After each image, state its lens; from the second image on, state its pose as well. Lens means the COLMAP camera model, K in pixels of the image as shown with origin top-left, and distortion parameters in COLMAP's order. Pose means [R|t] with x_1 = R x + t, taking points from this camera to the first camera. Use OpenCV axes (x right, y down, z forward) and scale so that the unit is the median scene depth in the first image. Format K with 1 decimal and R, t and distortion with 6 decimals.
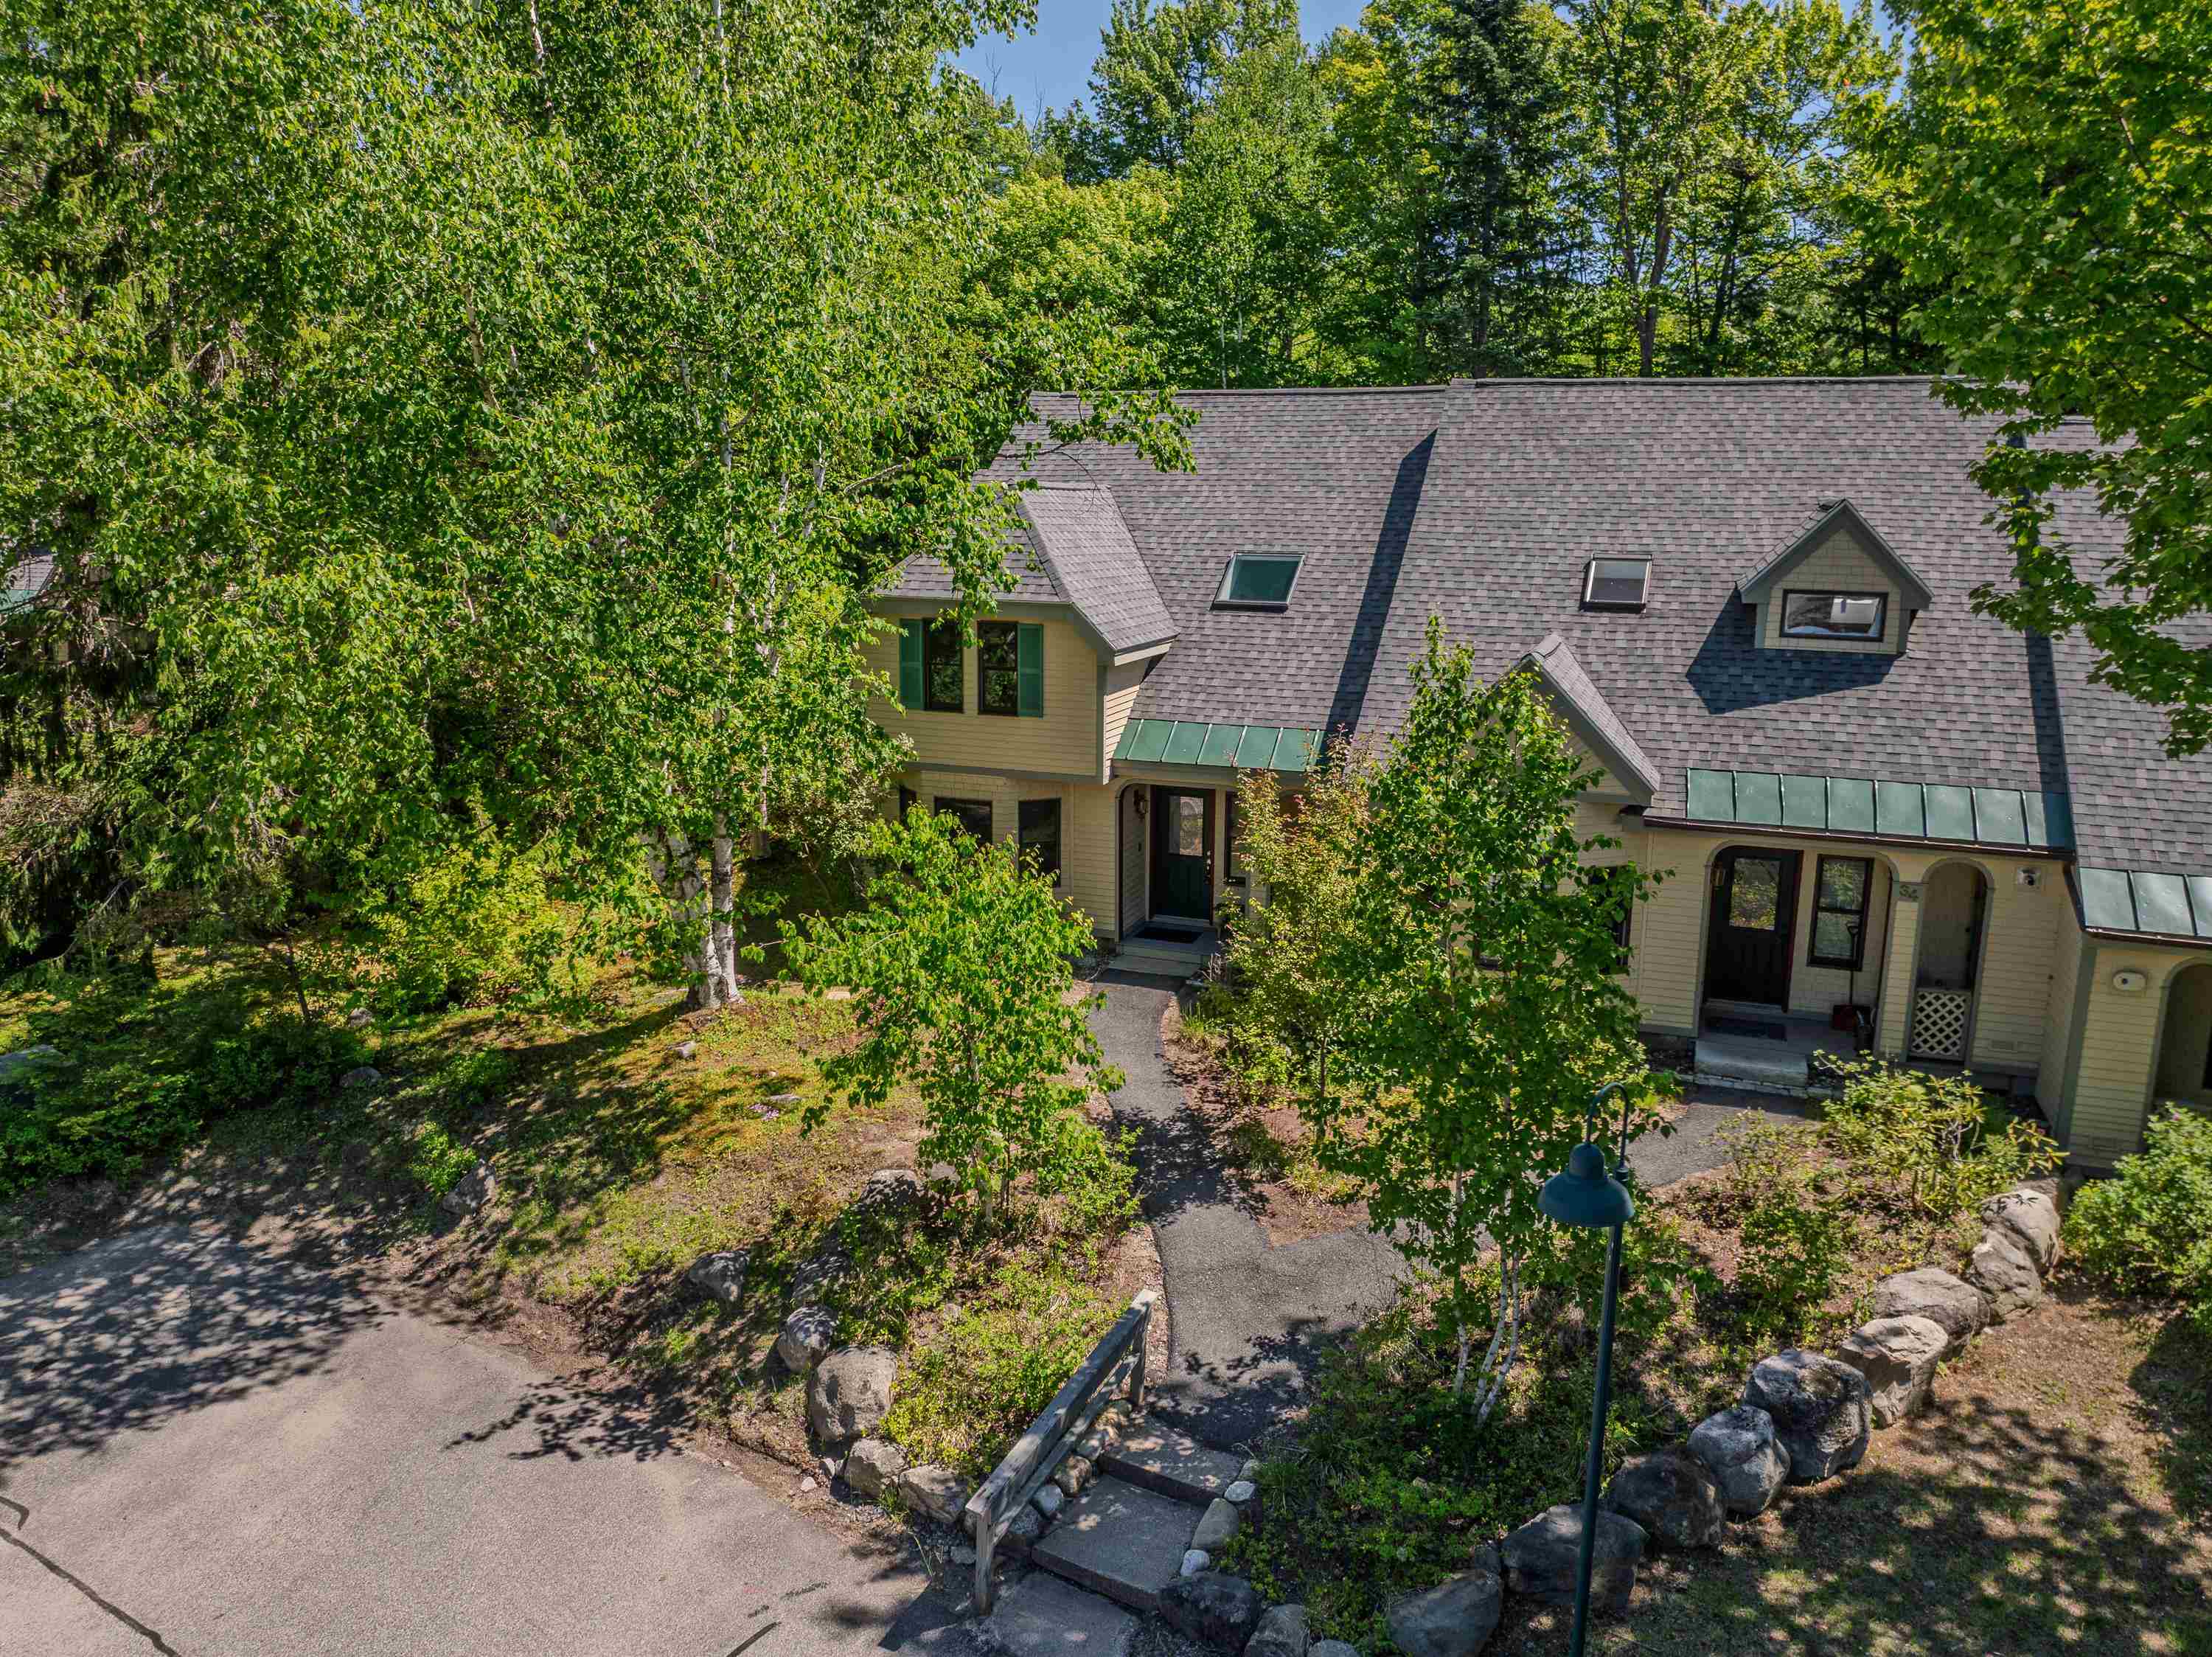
lens RADIAL K [[1550.7, 0, 1097.1], [0, 1550.7, 839.6], [0, 0, 1]] dist [-0.045535, 0.006030]
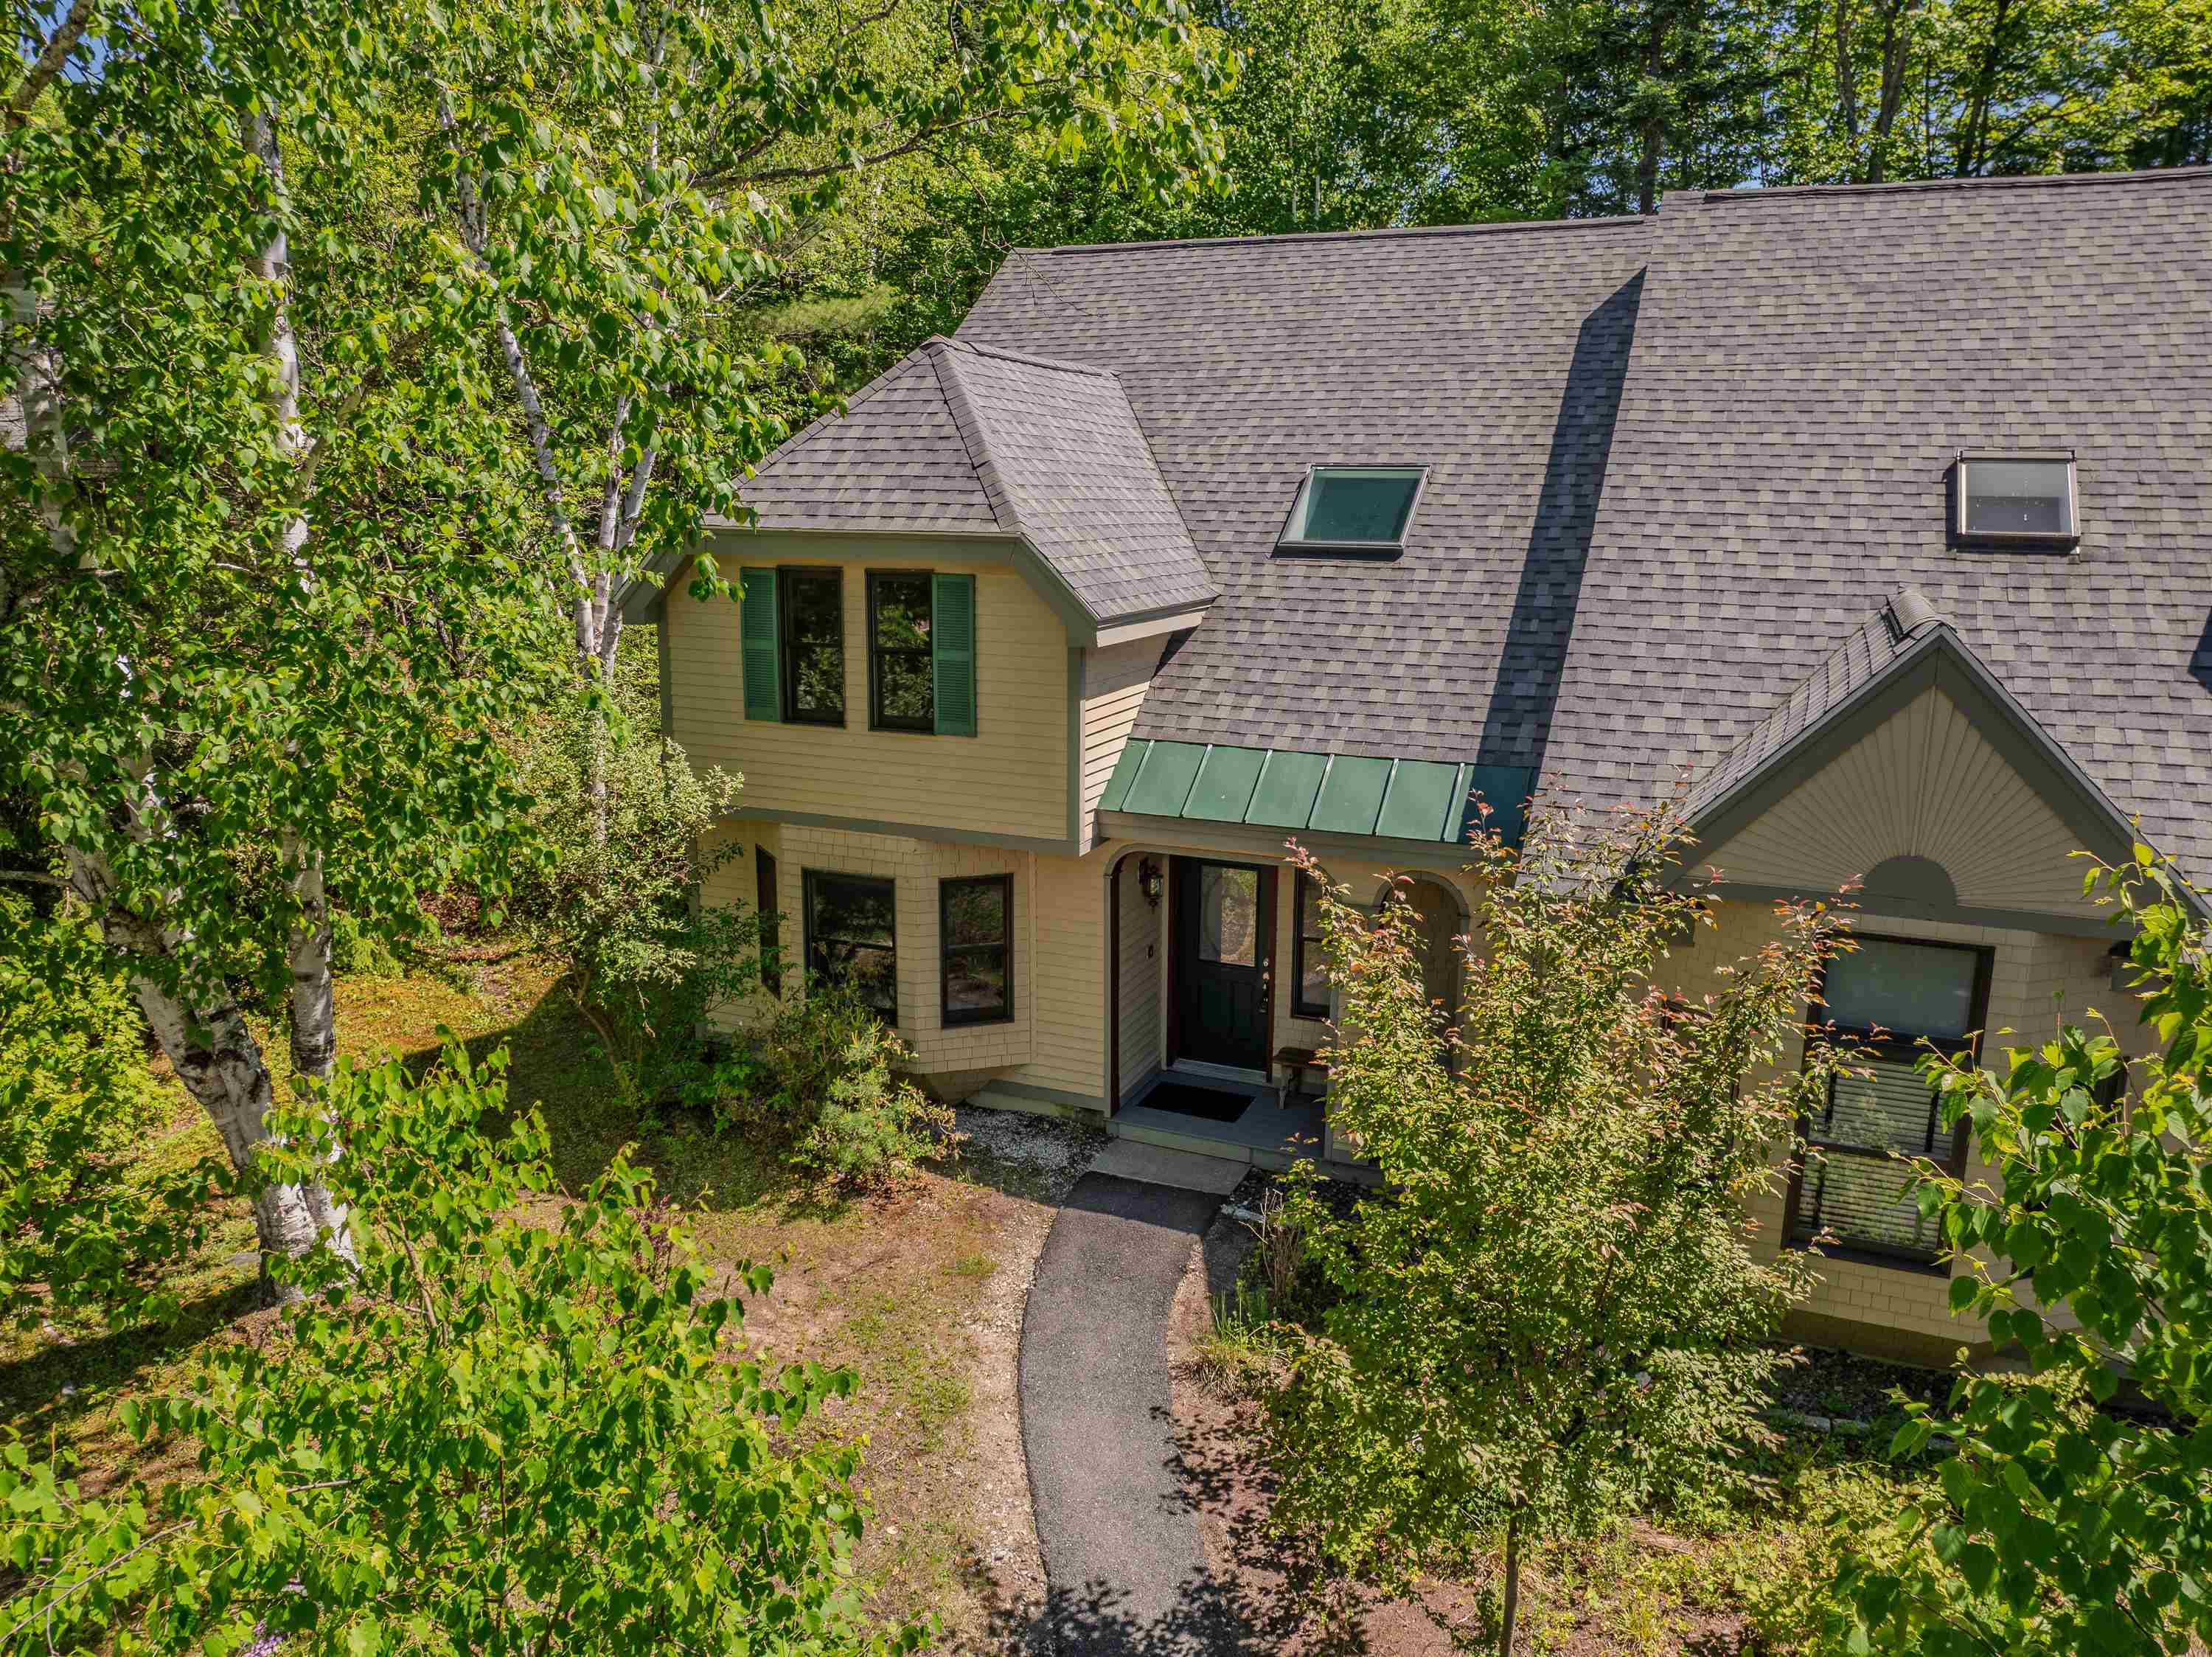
lens RADIAL K [[1550.7, 0, 1097.1], [0, 1550.7, 839.6], [0, 0, 1]] dist [-0.045535, 0.006030]
pose [[0.999068, 0.009008, -0.042209, 0.036325], [-0.008809, 0.999949, 0.004885, -0.046864], [0.042251, -0.004509, 0.999097, 0.454034]]
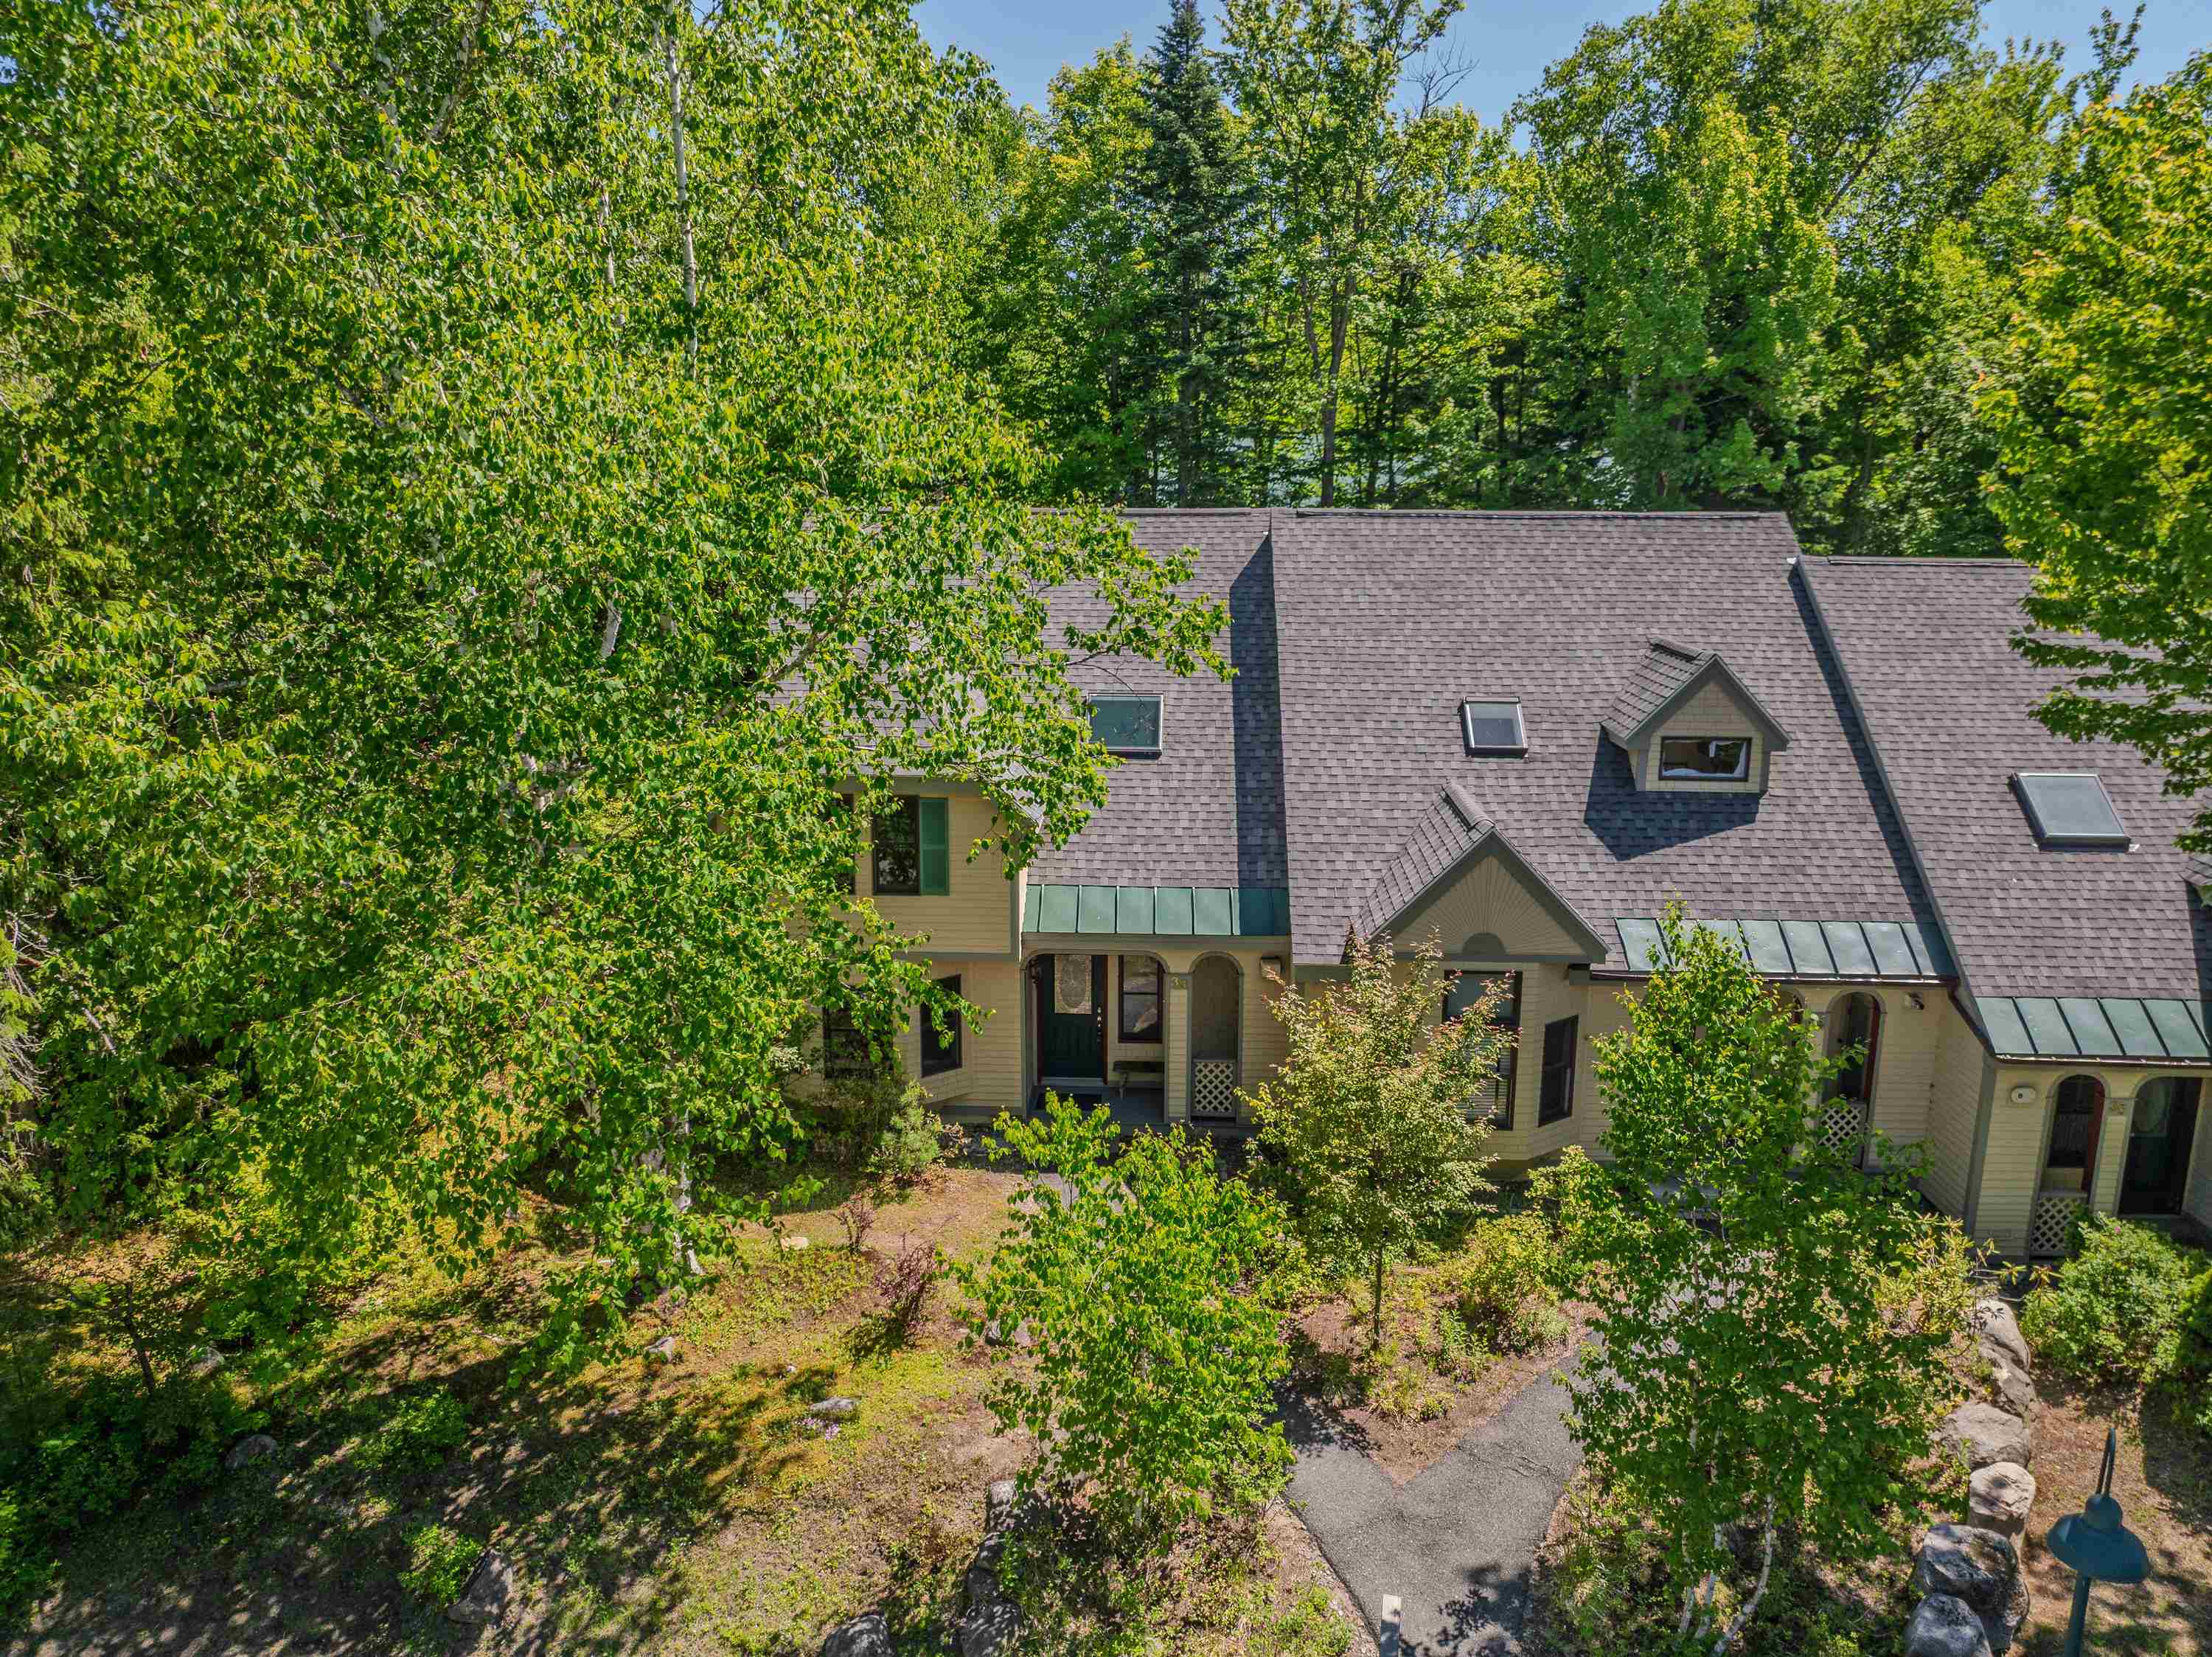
lens RADIAL K [[1564.3, 0, 1098.2], [0, 1564.3, 819.5], [0, 0, 1]] dist [-0.045132, 0.008124]
pose [[0.950603, -0.064266, 0.303683, -0.244616], [0.069355, 0.997574, -0.005992, -0.118813], [-0.302561, 0.026757, 0.952754, 0.082667]]
